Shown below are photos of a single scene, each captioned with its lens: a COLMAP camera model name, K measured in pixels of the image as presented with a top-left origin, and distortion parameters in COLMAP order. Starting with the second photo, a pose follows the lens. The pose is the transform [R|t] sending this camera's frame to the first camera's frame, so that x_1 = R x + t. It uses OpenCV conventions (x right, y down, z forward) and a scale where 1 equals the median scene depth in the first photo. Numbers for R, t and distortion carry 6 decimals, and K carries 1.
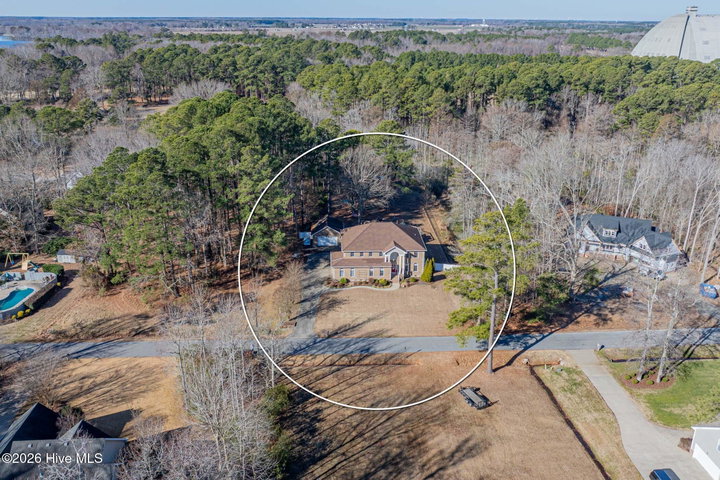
lens RADIAL K [[602.6, 0, 360.0], [0, 602.6, 240.0], [0, 0, 1]] dist [-0.018177, -0.002571]
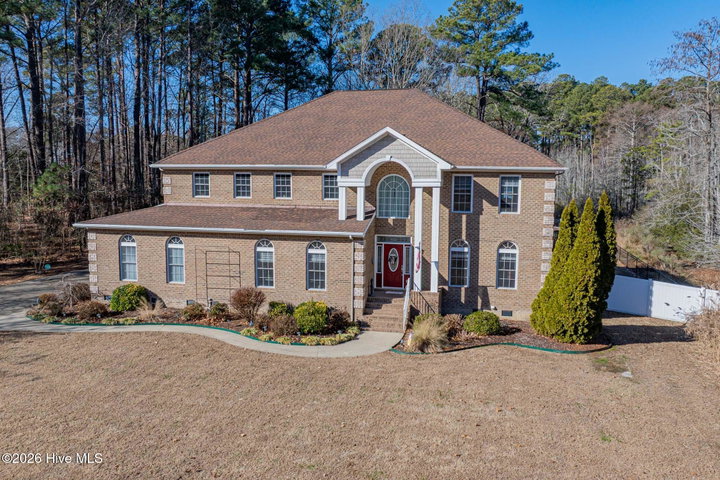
lens RADIAL K [[602.6, 0, 360.0], [0, 602.6, 240.0], [0, 0, 1]] dist [-0.018177, -0.002571]
pose [[0.966038, 0.033461, -0.256224, 0.096973], [-0.094934, 0.968194, -0.231489, 0.086788], [0.240329, 0.247951, 0.938489, 0.816780]]
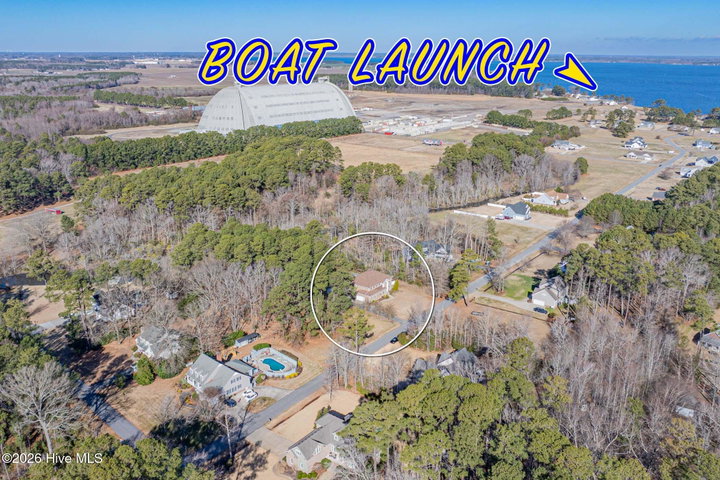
lens RADIAL K [[602.6, 0, 360.0], [0, 602.6, 240.0], [0, 0, 1]] dist [-0.018177, -0.002571]
pose [[0.656820, -0.226801, 0.719131, -1.501418], [0.260184, 0.963289, 0.066164, -0.285771], [-0.707737, 0.143648, 0.691717, -0.441882]]
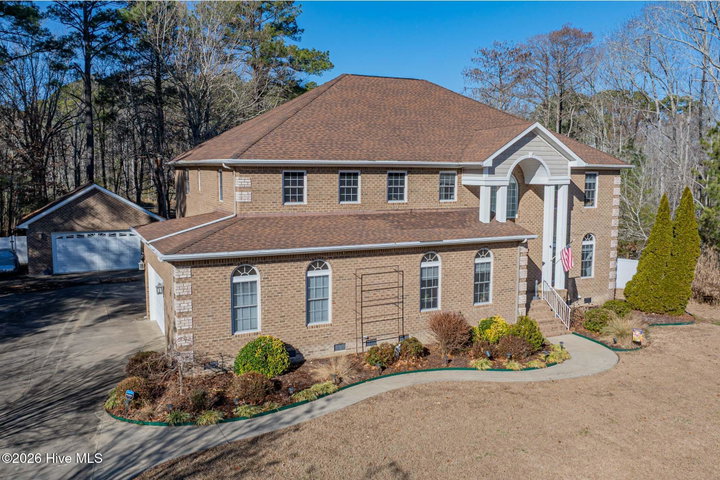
lens RADIAL K [[603.4, 0, 383.5], [0, 603.4, 238.2], [0, 0, 1]] dist [-0.019585, -0.005575]
pose [[0.906686, -0.045683, 0.419325, -0.057598], [0.145562, 0.966935, -0.209400, 0.072866], [-0.395894, 0.250898, 0.883356, 0.853888]]
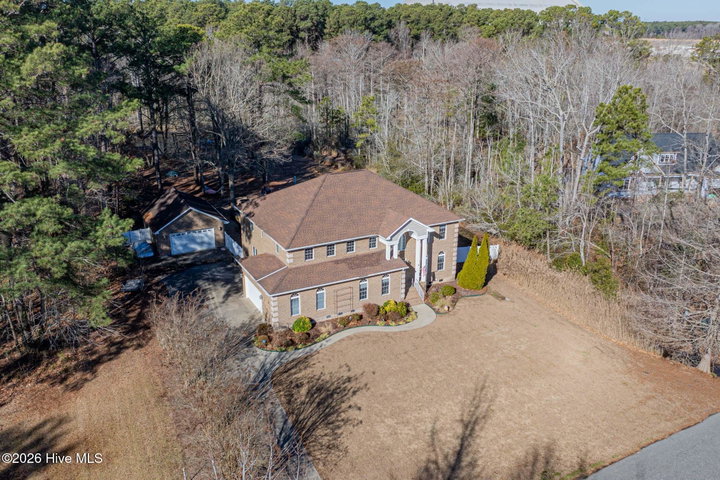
lens RADIAL K [[602.6, 0, 360.0], [0, 602.6, 240.0], [0, 0, 1]] dist [-0.018177, -0.002571]
pose [[0.903376, -0.146716, 0.402971, -0.139560], [0.150350, 0.988370, 0.022799, 0.010863], [-0.401630, 0.039991, 0.914929, 0.624633]]
